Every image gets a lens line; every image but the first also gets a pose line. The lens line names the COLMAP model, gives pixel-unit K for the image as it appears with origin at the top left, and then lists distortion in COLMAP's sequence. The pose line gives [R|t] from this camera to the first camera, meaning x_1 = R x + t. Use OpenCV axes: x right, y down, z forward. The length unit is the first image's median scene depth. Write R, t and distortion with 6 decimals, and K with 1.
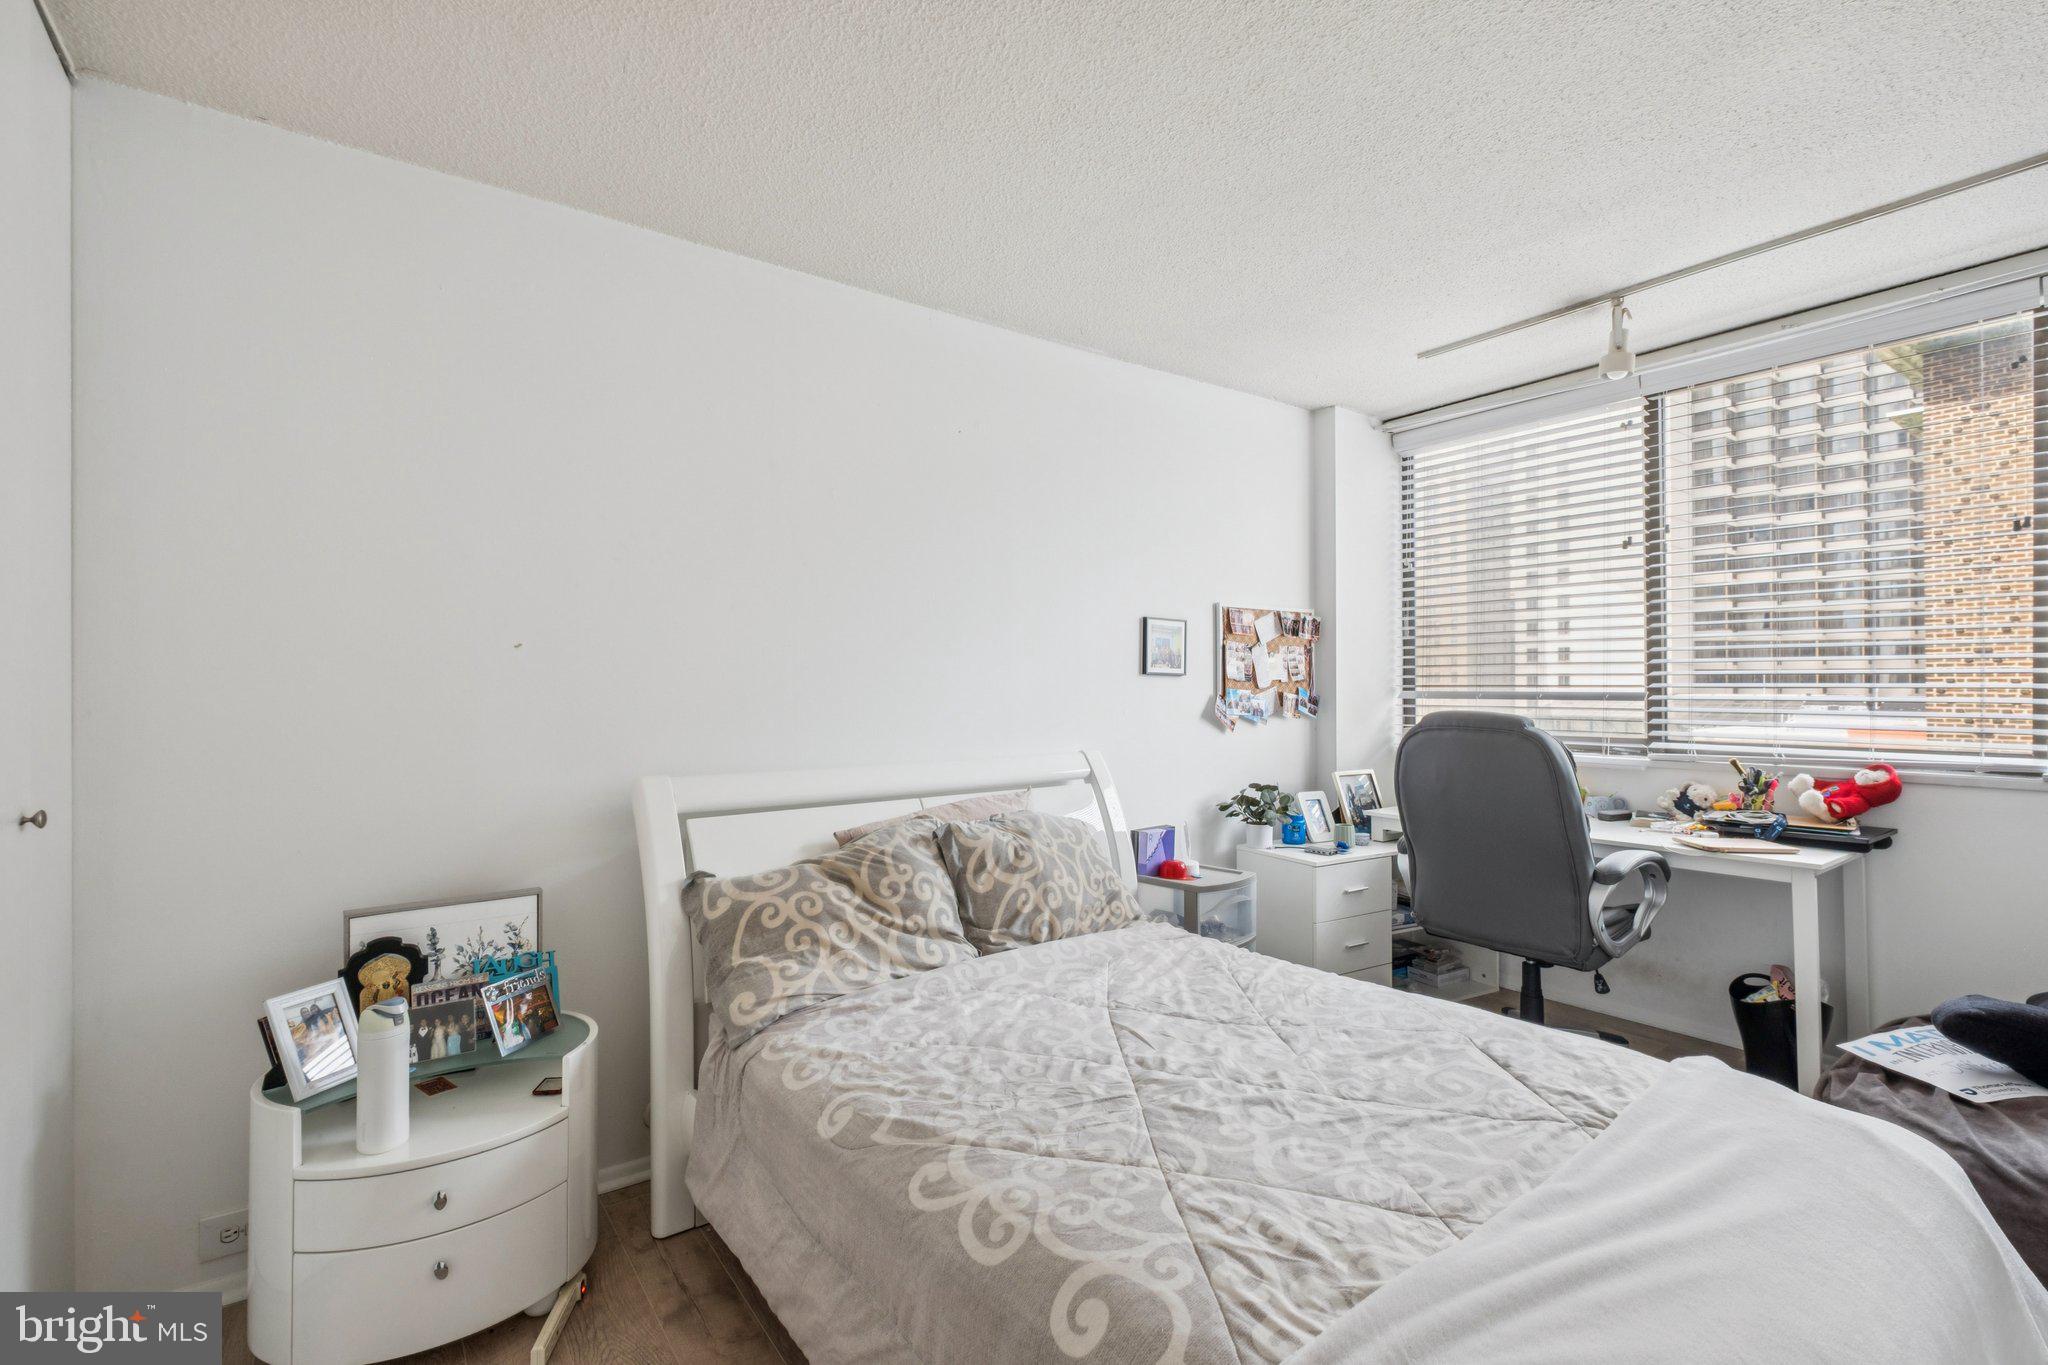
lens RADIAL K [[896.7, 0, 1024.0], [0, 896.7, 682.5], [0, 0, 1]] dist [0.001486, 0.000045]
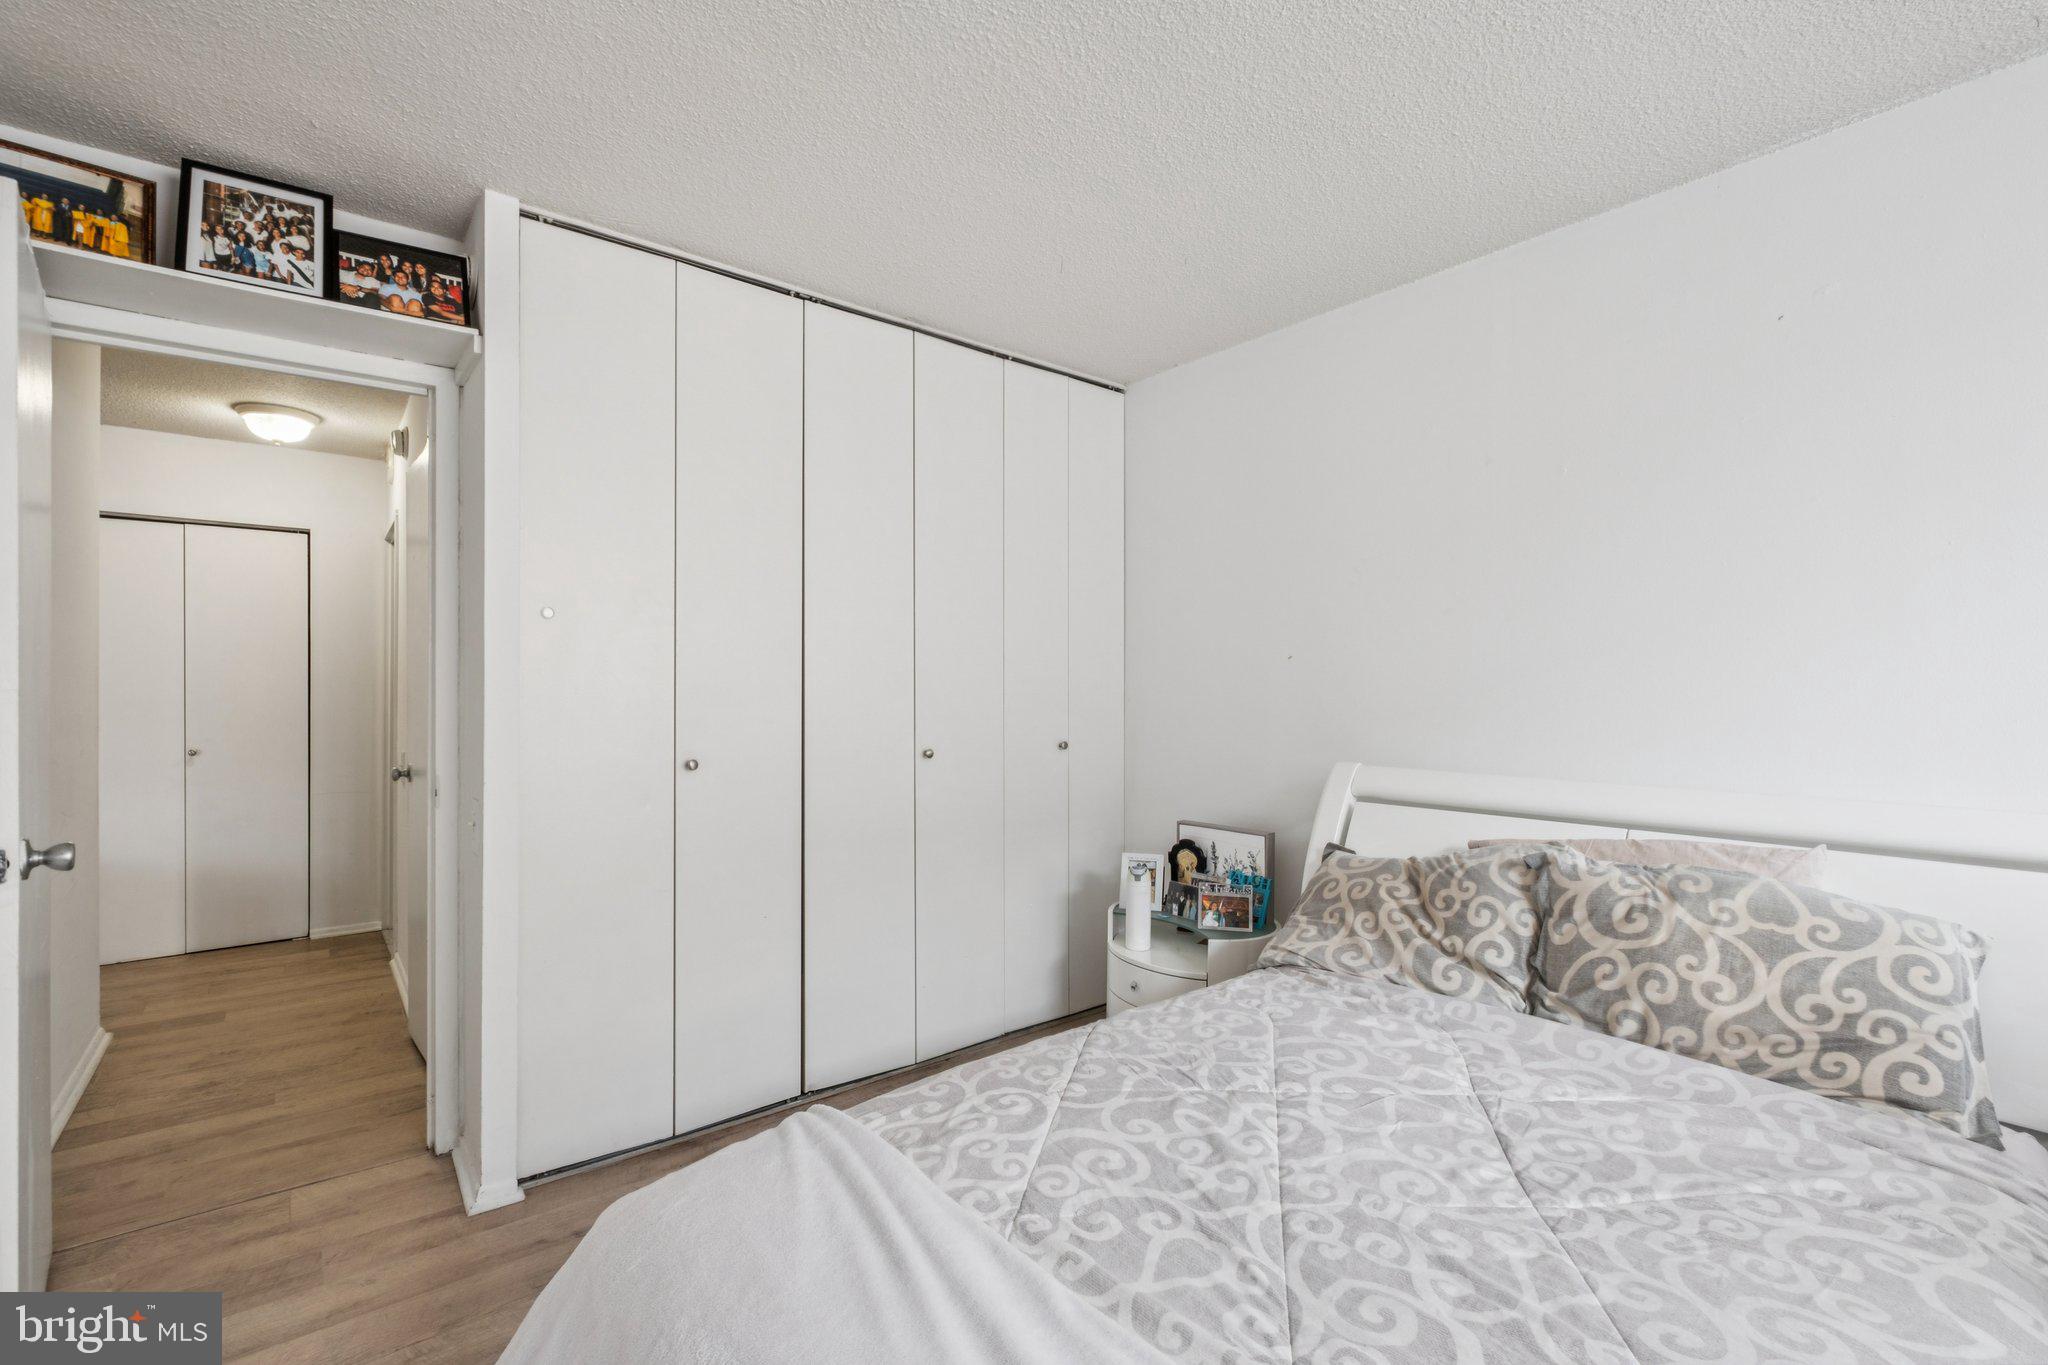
lens RADIAL K [[896.7, 0, 1024.0], [0, 896.7, 682.5], [0, 0, 1]] dist [0.001486, 0.000045]
pose [[0.063151, -0.004953, -0.997992, 0.792313], [0.002413, 0.999986, -0.004811, 0.002191], [0.998001, -0.002105, 0.063162, 0.513381]]
